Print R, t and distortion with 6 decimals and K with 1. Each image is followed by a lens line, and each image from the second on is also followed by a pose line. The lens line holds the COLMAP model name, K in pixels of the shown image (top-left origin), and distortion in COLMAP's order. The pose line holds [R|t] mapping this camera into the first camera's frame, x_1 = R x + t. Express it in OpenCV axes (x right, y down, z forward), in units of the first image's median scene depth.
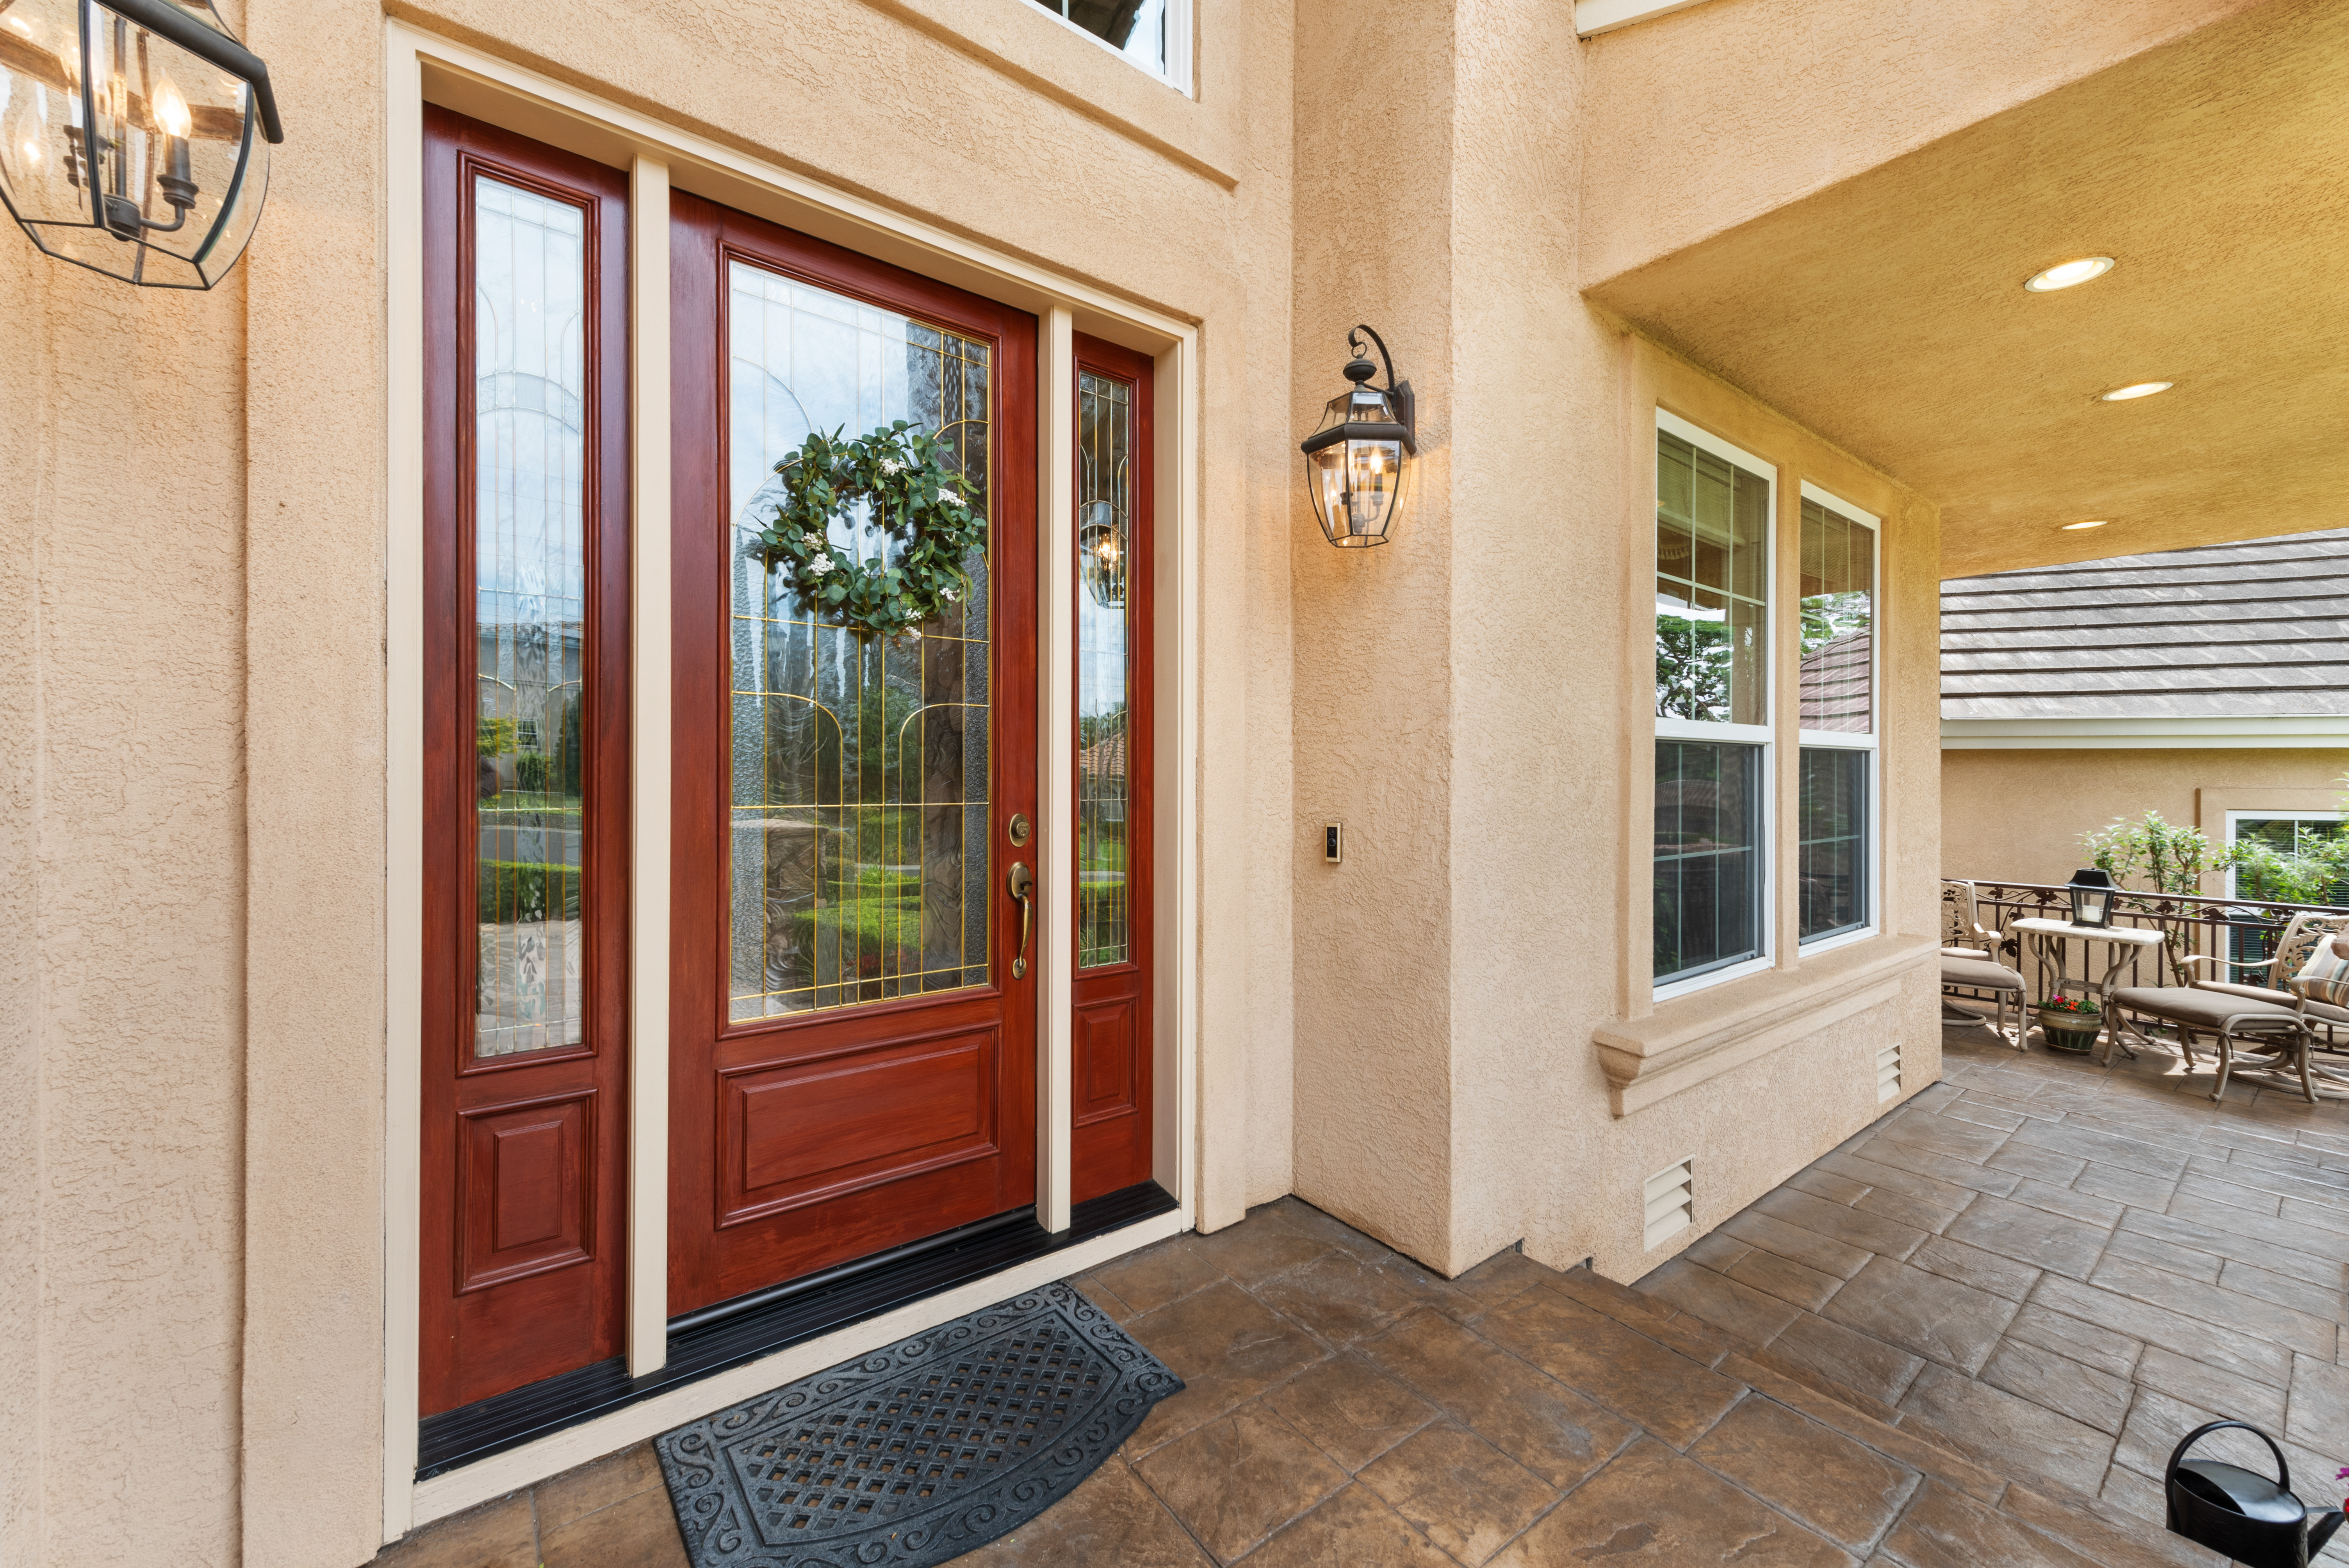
lens RADIAL K [[918.5, 0, 1174.5], [0, 918.5, 784.0], [0, 0, 1]] dist [0.008745, -0.000249]
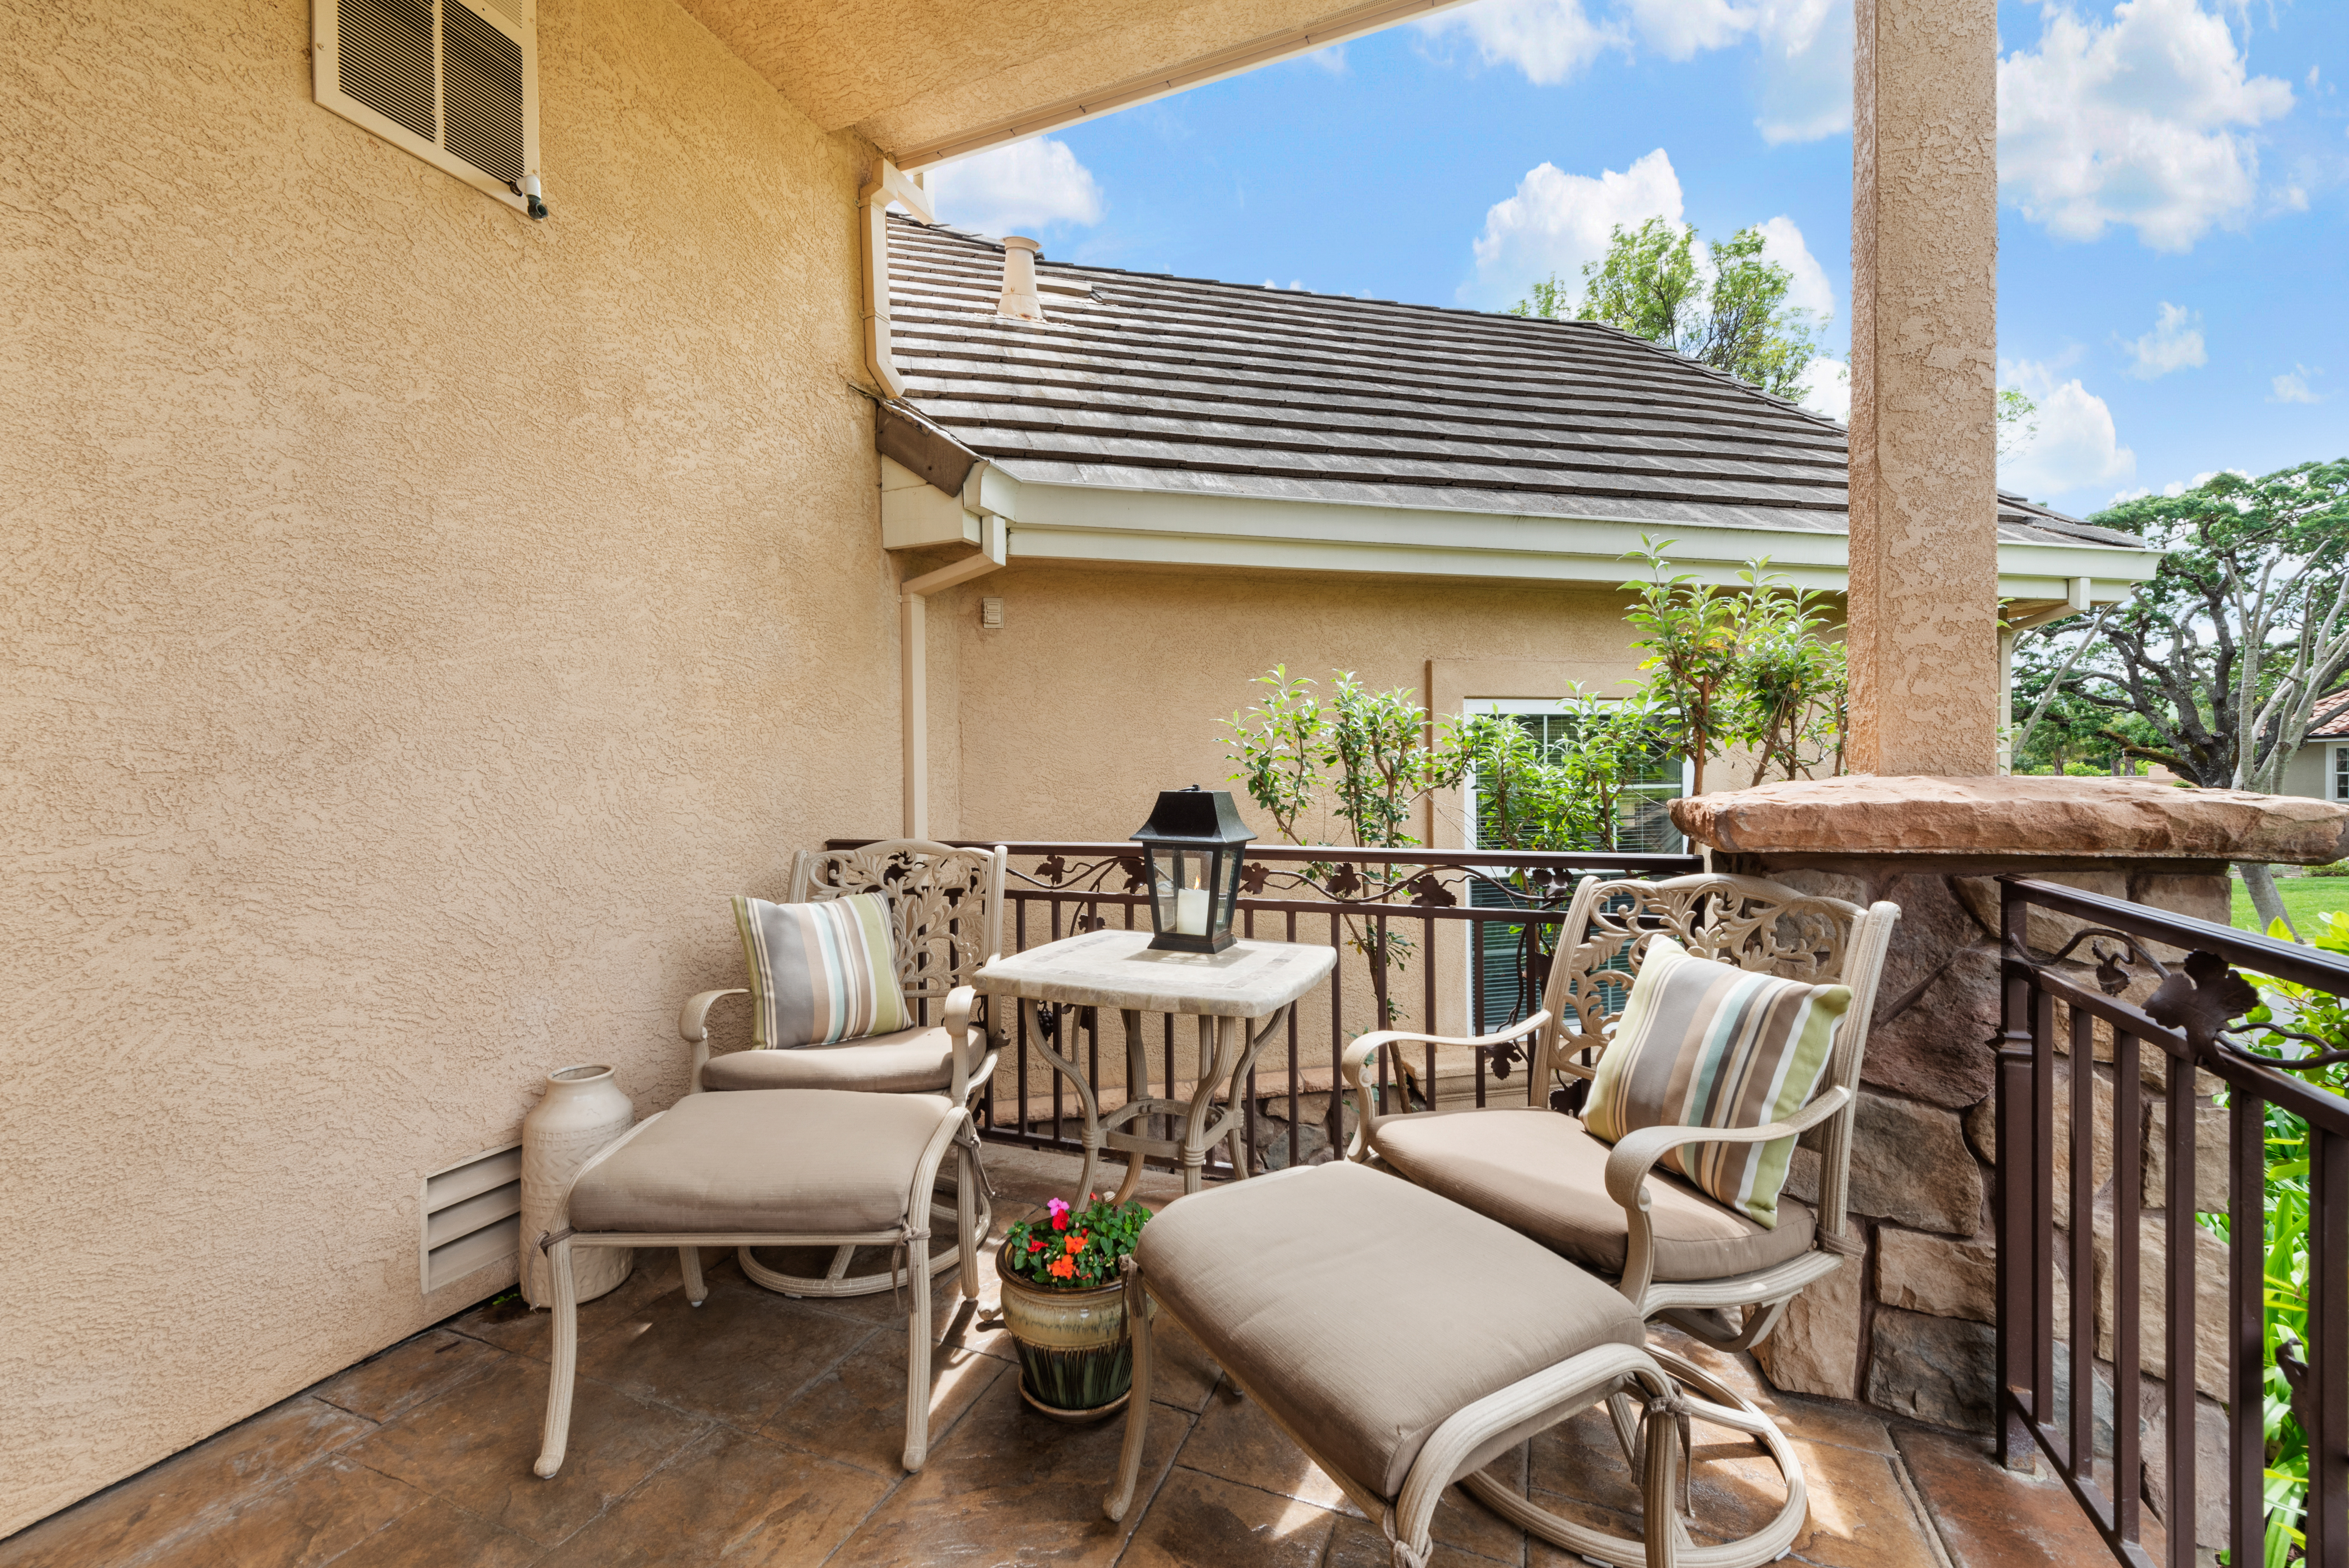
lens RADIAL K [[918.5, 0, 1174.5], [0, 918.5, 784.0], [0, 0, 1]] dist [0.008745, -0.000249]
pose [[0.865265, -0.020572, 0.500893, 0.805576], [0.021395, 0.999763, 0.004102, 0.088953], [-0.500858, 0.007167, 0.865500, 0.695766]]
